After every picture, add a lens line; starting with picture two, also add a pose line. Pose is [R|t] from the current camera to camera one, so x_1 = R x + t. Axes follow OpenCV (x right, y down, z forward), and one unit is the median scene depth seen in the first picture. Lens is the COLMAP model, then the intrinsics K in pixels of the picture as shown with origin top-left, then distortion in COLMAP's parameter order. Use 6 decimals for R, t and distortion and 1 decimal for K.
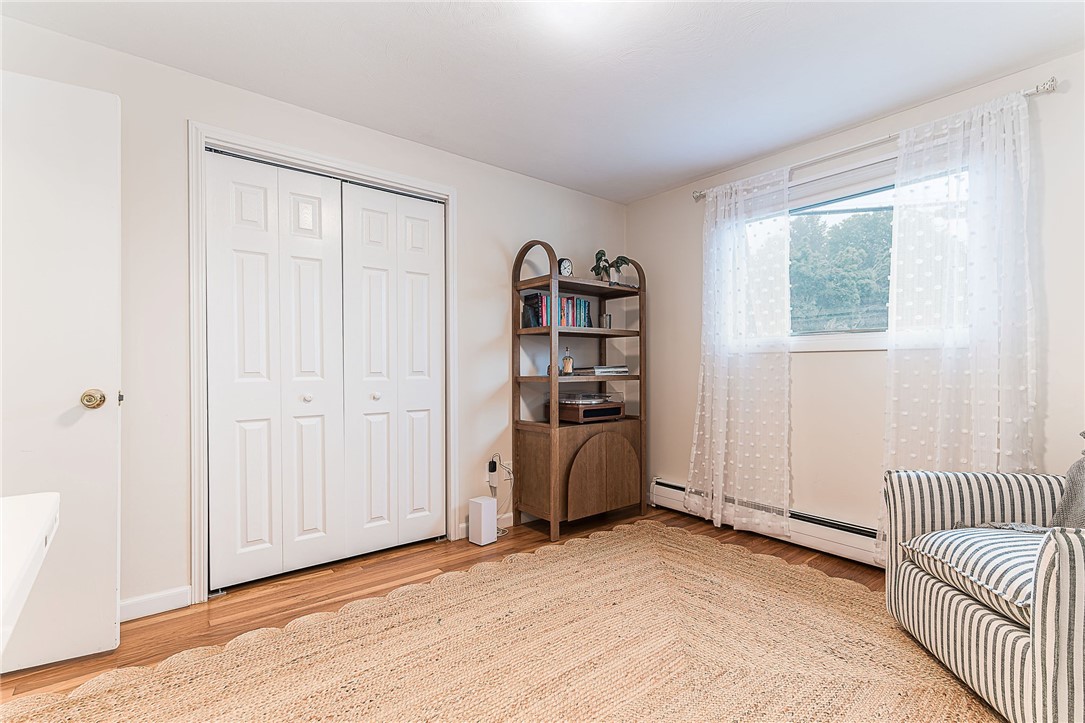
lens RADIAL K [[498.2, 0, 544.2], [0, 498.2, 364.5], [0, 0, 1]] dist [0.008766, -0.002024]
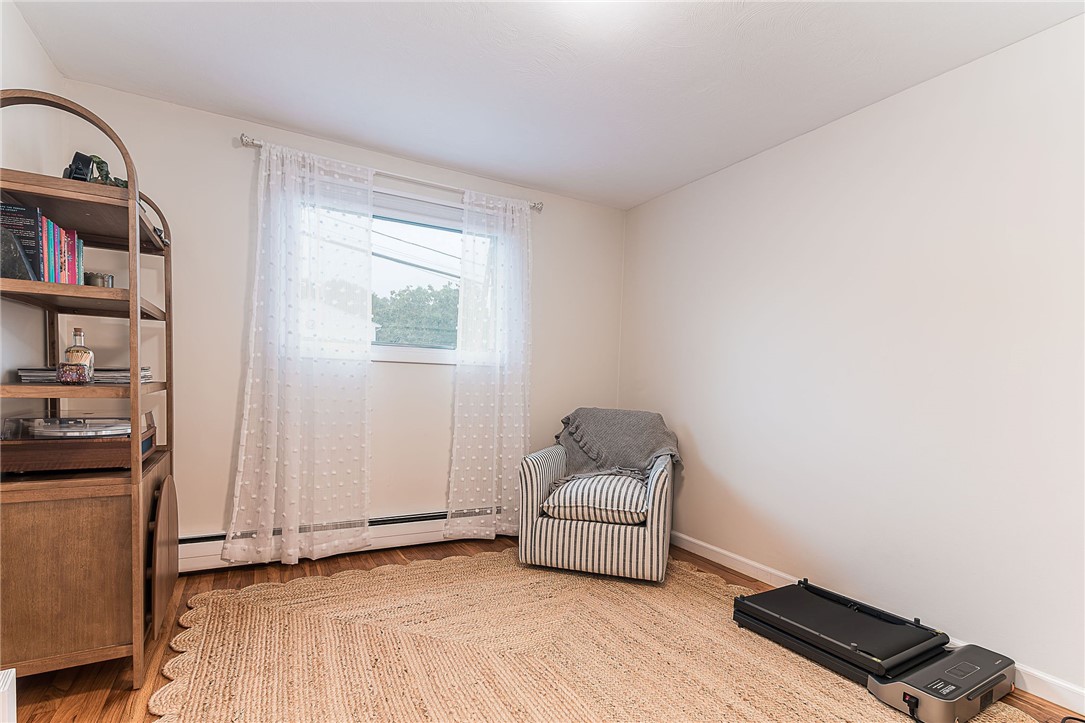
lens RADIAL K [[498.2, 0, 557.2], [0, 498.2, 408.7], [0, 0, 1]] dist [0.008766, -0.002024]
pose [[0.178194, -0.045011, 0.982965, -0.400140], [-0.033533, 0.998095, 0.051782, 0.005495], [-0.983424, -0.042189, 0.176346, 0.441617]]
